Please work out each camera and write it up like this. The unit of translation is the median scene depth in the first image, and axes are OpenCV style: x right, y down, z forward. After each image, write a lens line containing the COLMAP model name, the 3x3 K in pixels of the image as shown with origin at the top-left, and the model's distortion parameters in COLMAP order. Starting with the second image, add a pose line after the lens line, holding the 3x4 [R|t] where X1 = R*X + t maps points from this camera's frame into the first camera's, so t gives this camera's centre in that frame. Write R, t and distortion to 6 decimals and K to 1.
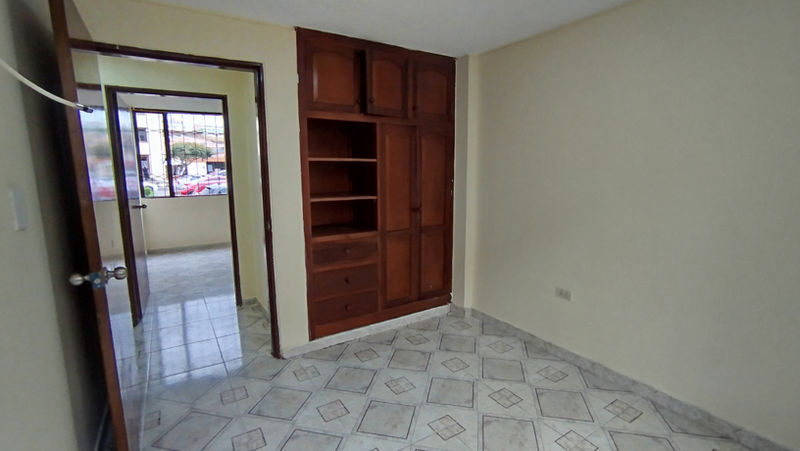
lens RADIAL K [[365.0, 0, 404.2], [0, 365.0, 228.7], [0, 0, 1]] dist [-0.019189, 0.009602]
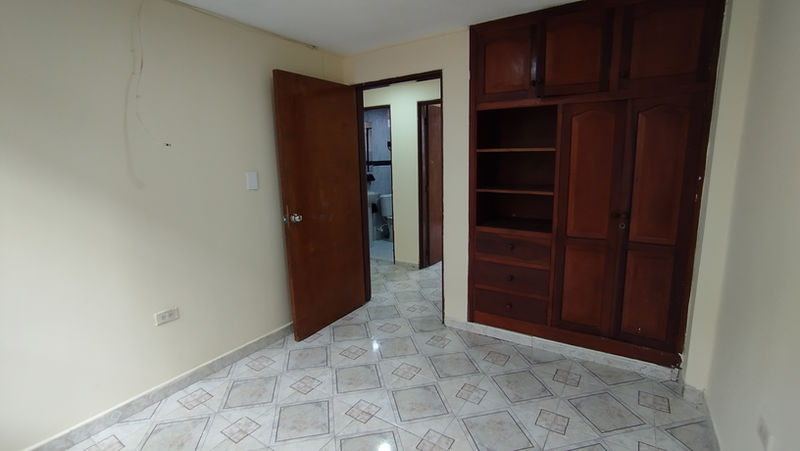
lens RADIAL K [[365.0, 0, 399.6], [0, 365.0, 227.8], [0, 0, 1]] dist [-0.019189, 0.009602]
pose [[0.422326, 0.172084, -0.889960, 0.536750], [-0.135041, 0.982802, 0.125953, -0.066205], [0.896329, 0.066988, 0.438301, 0.315696]]
